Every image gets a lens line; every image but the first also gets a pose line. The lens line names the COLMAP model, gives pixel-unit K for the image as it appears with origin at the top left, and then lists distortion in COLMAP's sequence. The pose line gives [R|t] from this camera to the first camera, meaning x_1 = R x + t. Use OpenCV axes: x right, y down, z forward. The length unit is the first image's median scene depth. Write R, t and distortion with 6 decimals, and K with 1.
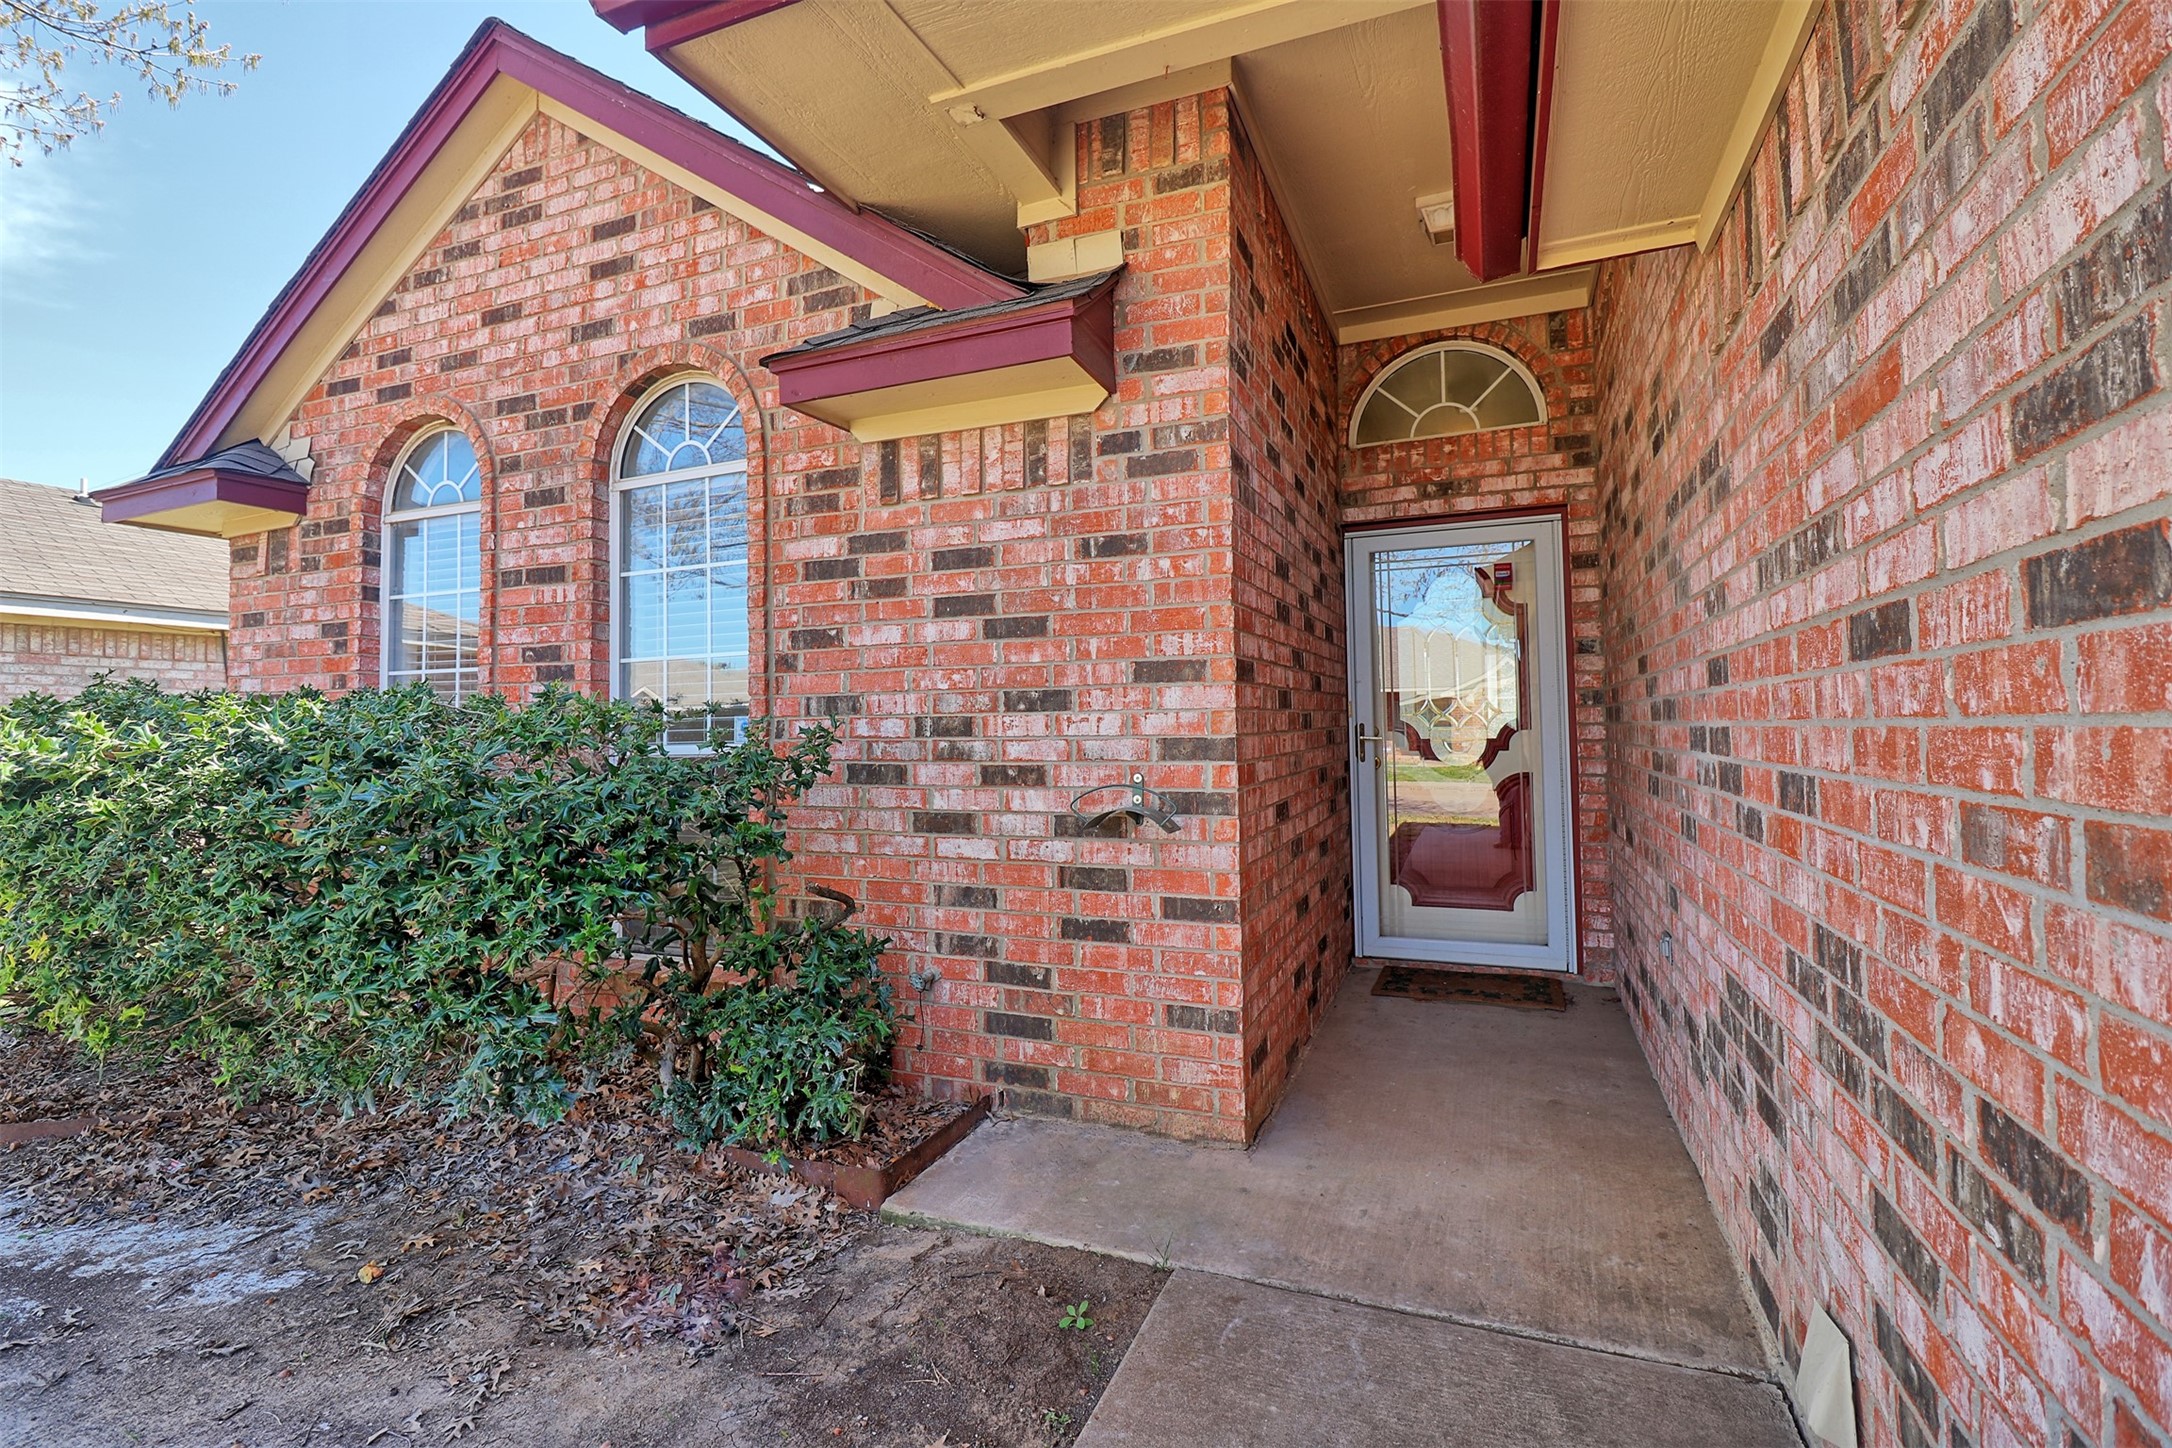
lens RADIAL K [[1000.6, 0, 1077.9], [0, 1000.6, 687.8], [0, 0, 1]] dist [0.000471, -0.014990]
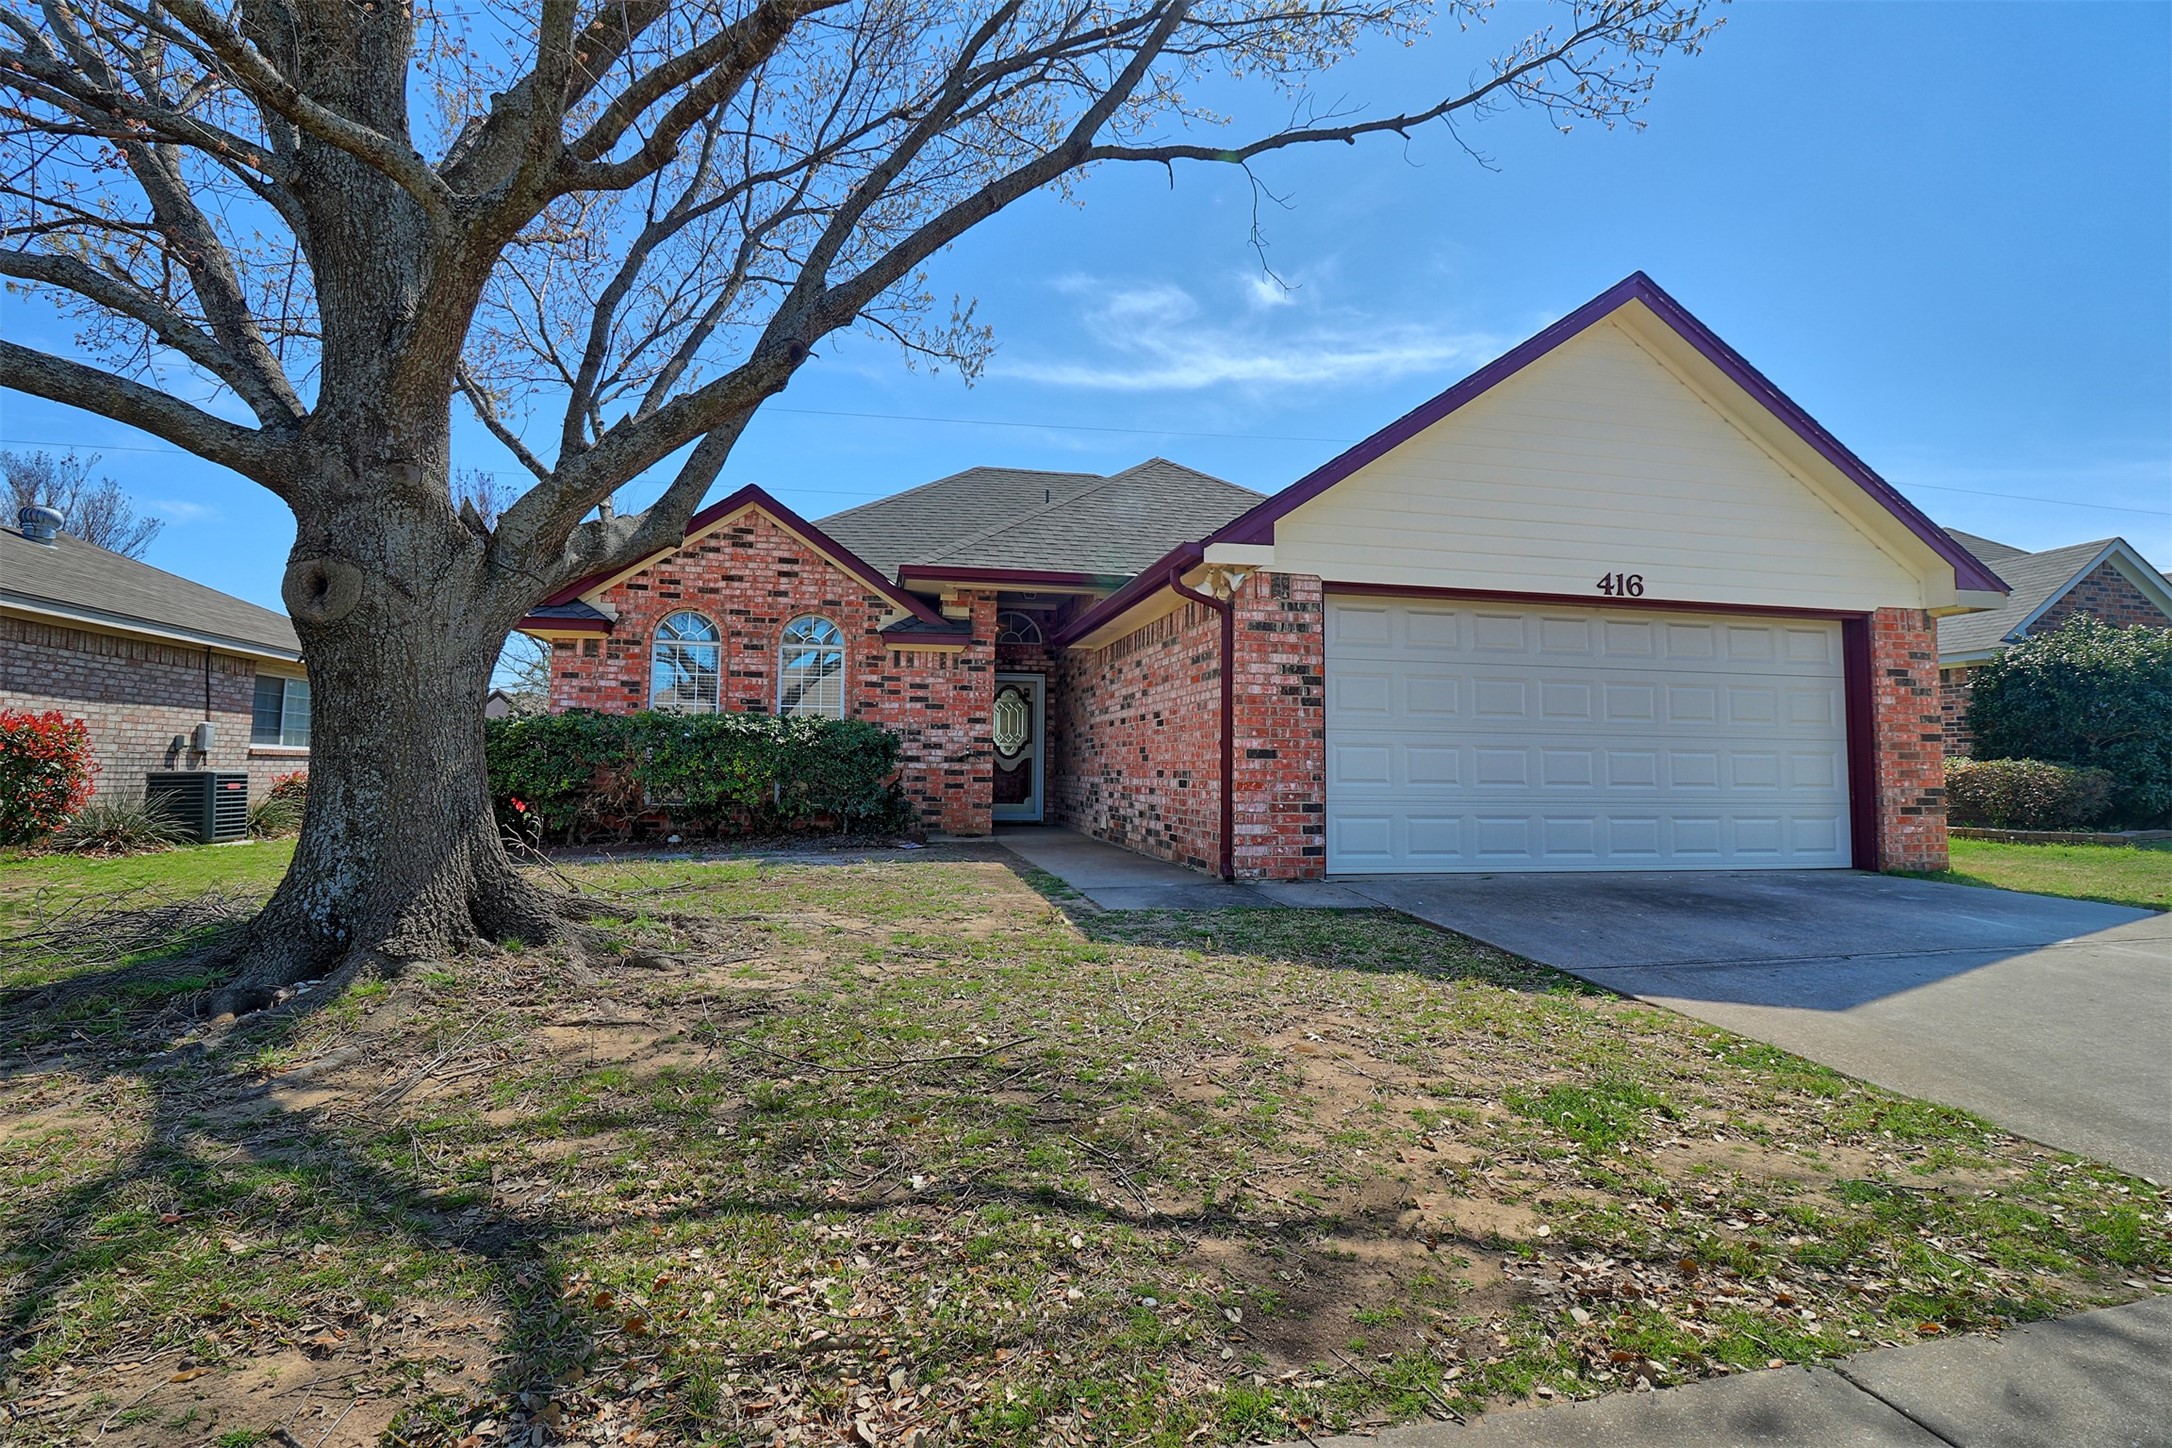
lens RADIAL K [[1000.6, 0, 1077.9], [0, 1000.6, 687.8], [0, 0, 1]] dist [0.000471, -0.014990]
pose [[0.826292, 0.069947, 0.558881, -1.331238], [-0.047308, 0.997371, -0.054883, 0.038836], [-0.561251, 0.018909, 0.827429, -1.859977]]
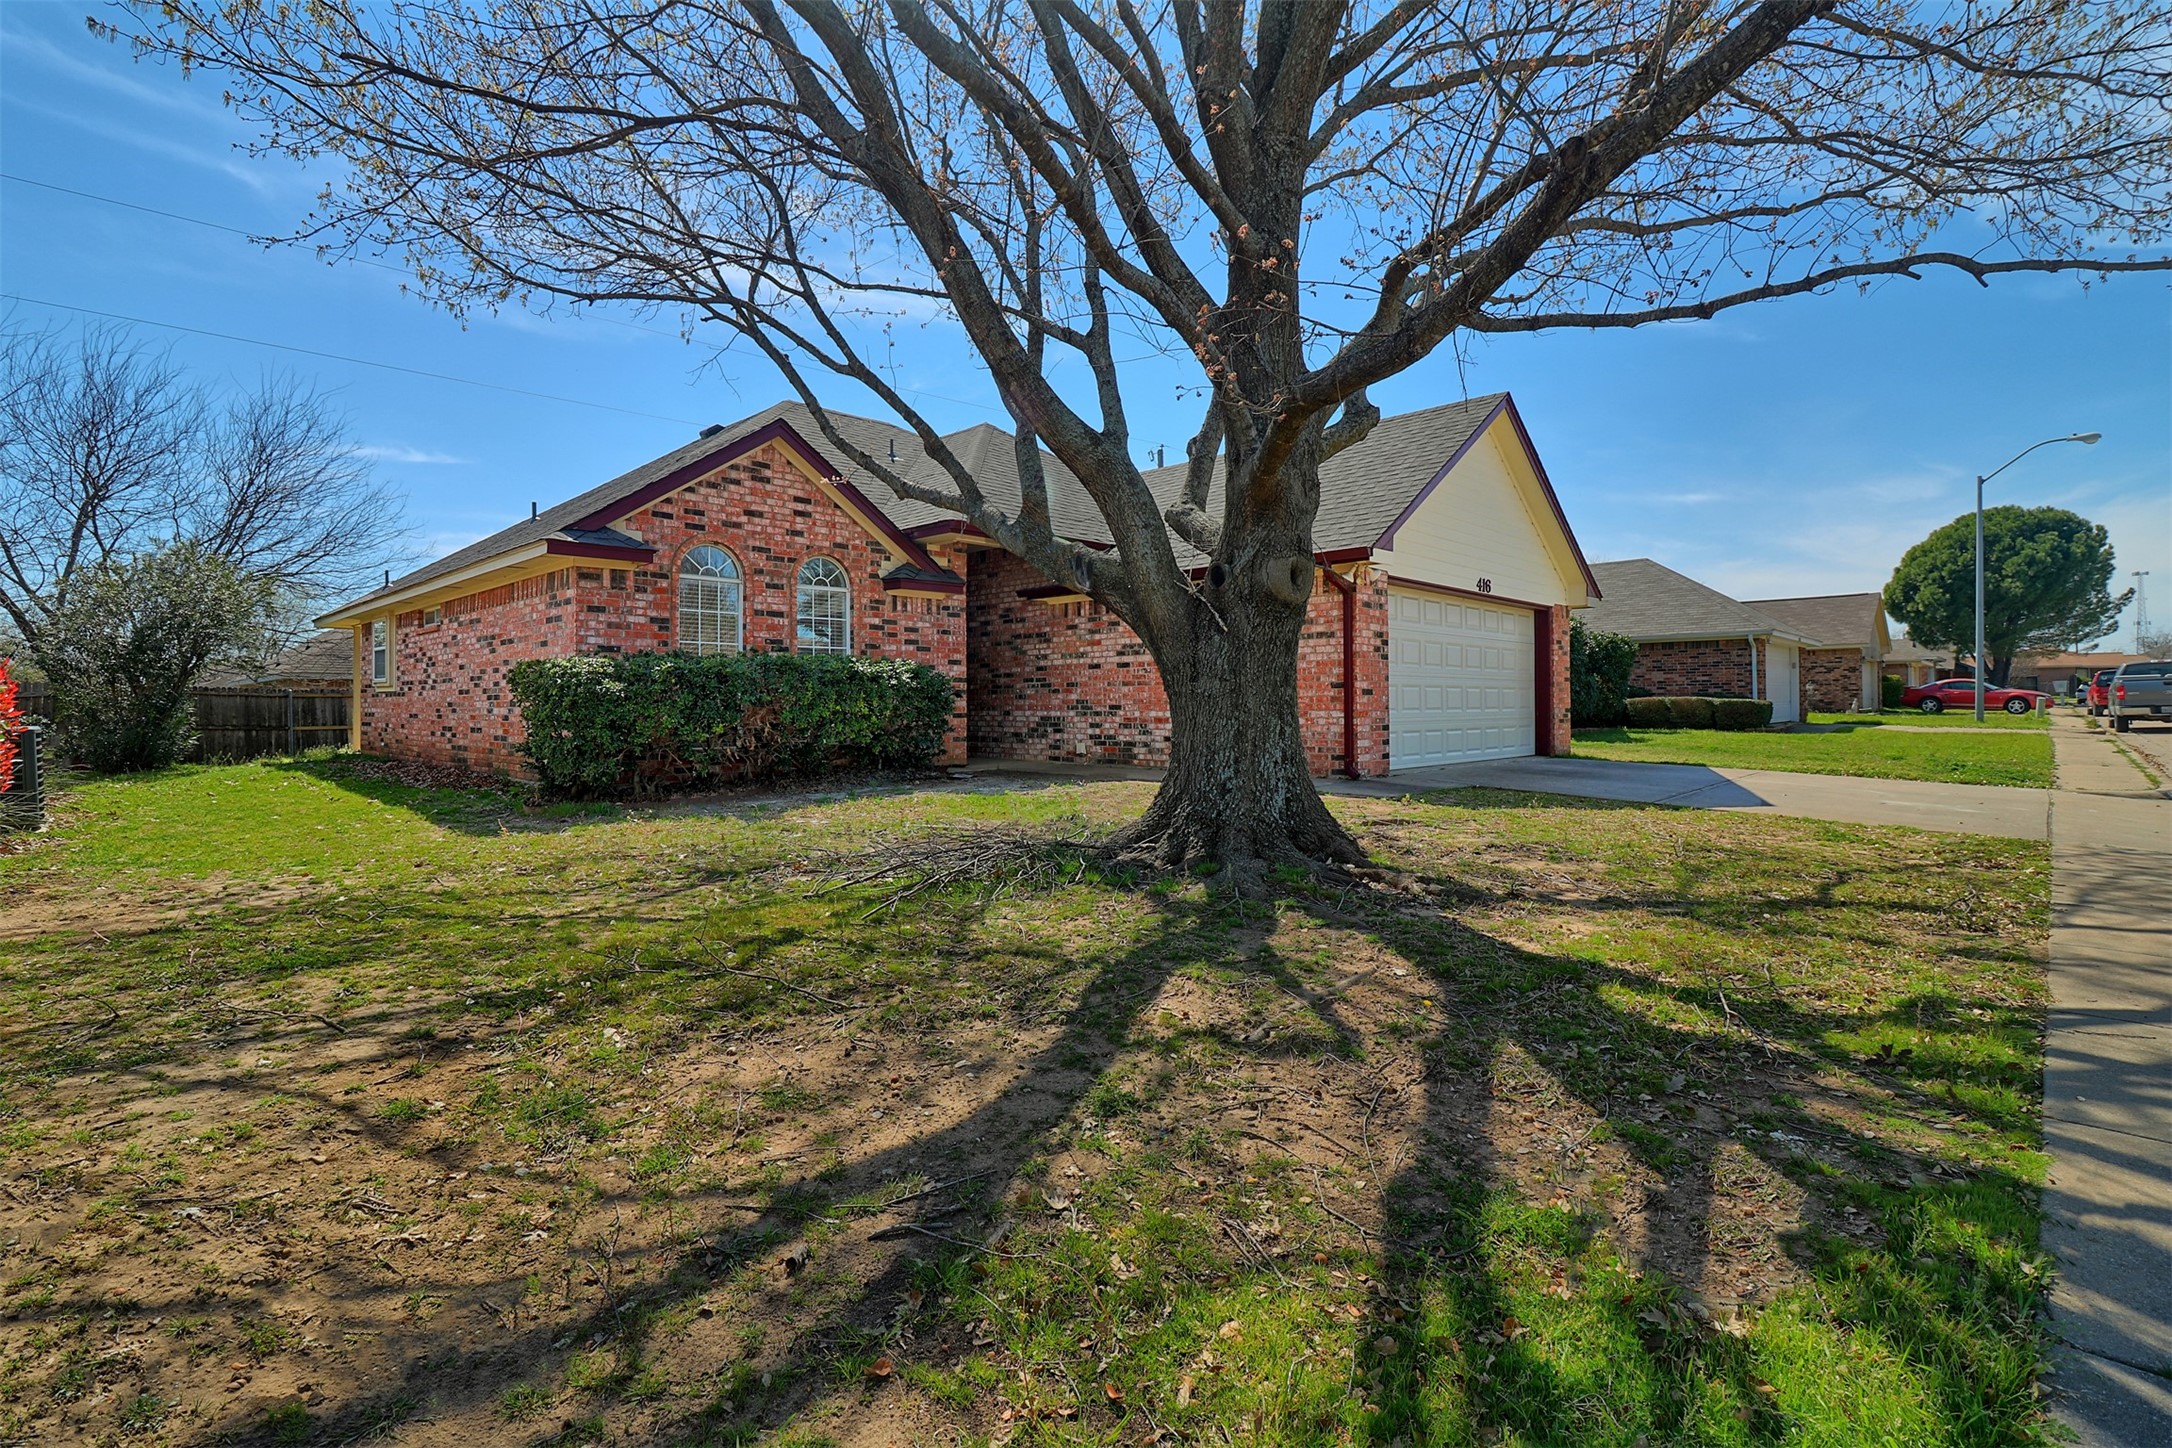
lens RADIAL K [[1000.6, 0, 1077.9], [0, 1000.6, 687.8], [0, 0, 1]] dist [0.000471, -0.014990]
pose [[0.370910, 0.027870, 0.928250, -2.767293], [-0.039970, 0.999102, -0.014026, 0.099051], [-0.927808, -0.031899, 0.371692, -0.836740]]
